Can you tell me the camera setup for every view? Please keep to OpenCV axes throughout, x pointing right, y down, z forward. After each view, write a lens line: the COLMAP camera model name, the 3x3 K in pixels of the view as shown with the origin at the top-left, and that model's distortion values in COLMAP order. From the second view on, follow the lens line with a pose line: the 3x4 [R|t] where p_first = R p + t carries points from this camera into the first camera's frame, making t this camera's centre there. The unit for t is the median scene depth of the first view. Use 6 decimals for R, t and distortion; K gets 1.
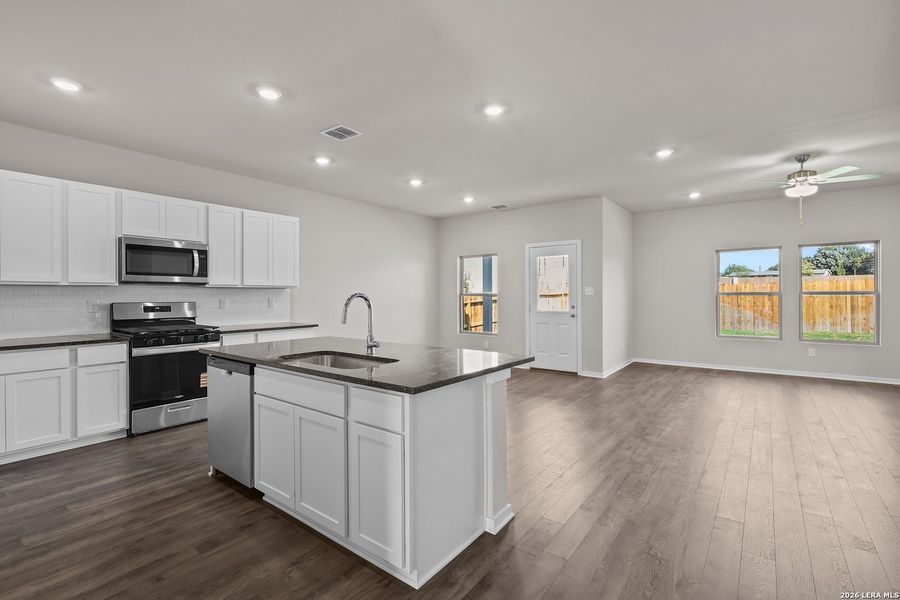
lens RADIAL K [[414.0, 0, 449.4], [0, 414.0, 295.1], [0, 0, 1]] dist [-0.003053, 0.000364]
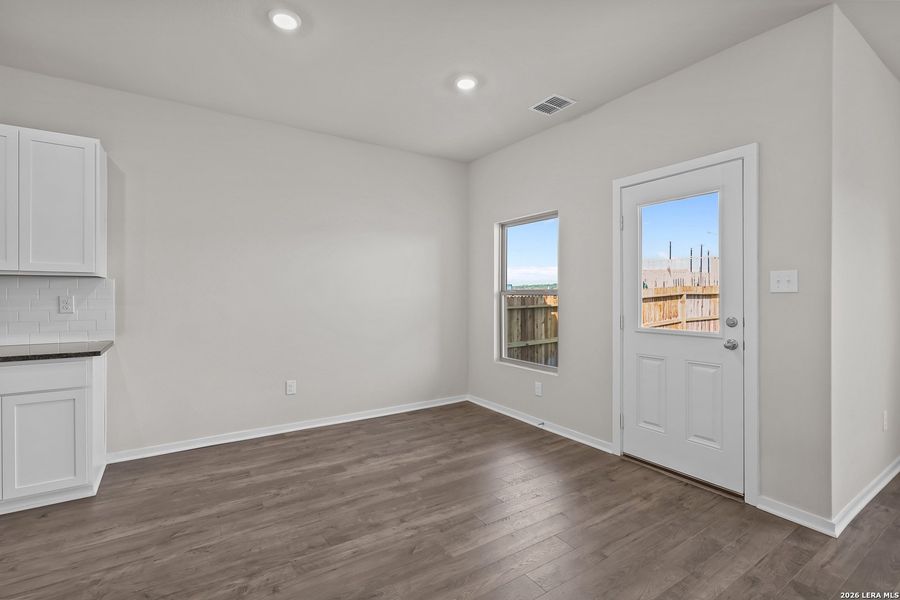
lens RADIAL K [[414.0, 0, 446.9], [0, 414.0, 294.0], [0, 0, 1]] dist [-0.003053, 0.000364]
pose [[0.942279, 0.002112, -0.334822, 0.225902], [-0.003429, 0.999989, -0.003342, 0.004957], [0.334811, 0.004297, 0.942275, 0.698187]]
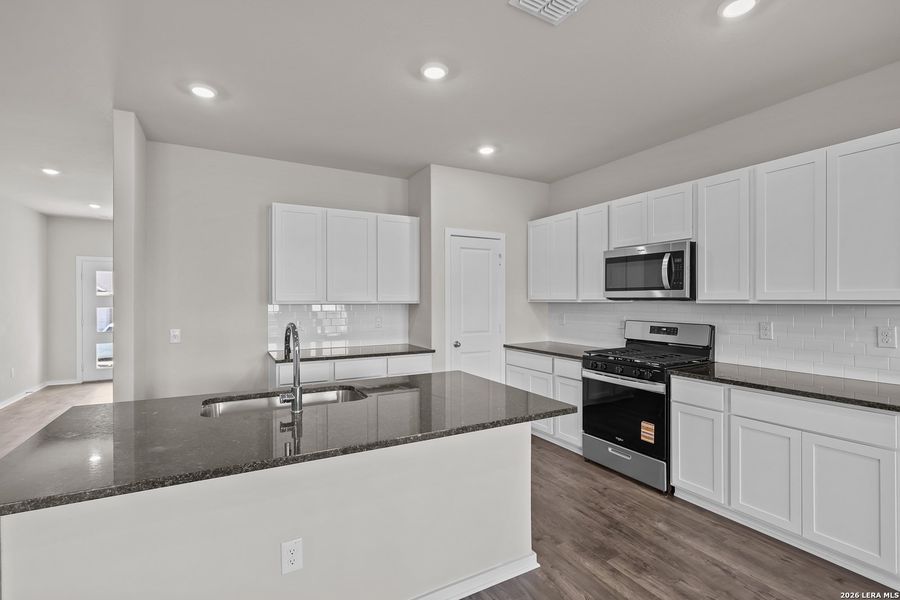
lens RADIAL K [[414.0, 0, 446.9], [0, 414.0, 301.3], [0, 0, 1]] dist [-0.003053, 0.000364]
pose [[-0.408247, 0.006142, -0.912851, 0.176007], [-0.000854, 0.999974, 0.007111, -0.024392], [0.912871, 0.003683, -0.408232, 0.793283]]
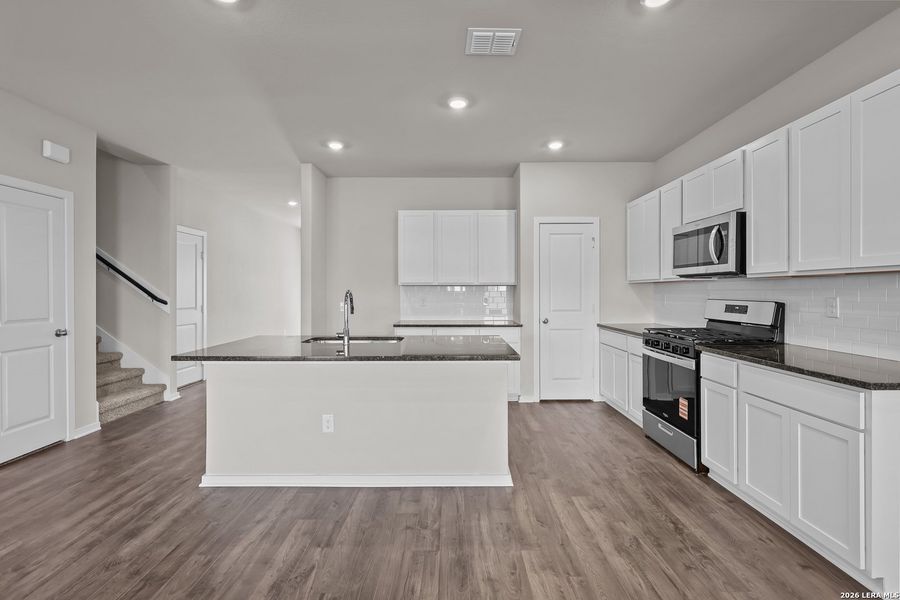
lens RADIAL K [[414.0, 0, 450.0], [0, 414.0, 293.7], [0, 0, 1]] dist [-0.003053, 0.000364]
pose [[-0.796922, 0.007167, -0.604040, 0.136083], [0.002358, 0.999959, 0.008754, -0.001770], [0.604078, 0.005552, -0.796906, 1.080357]]
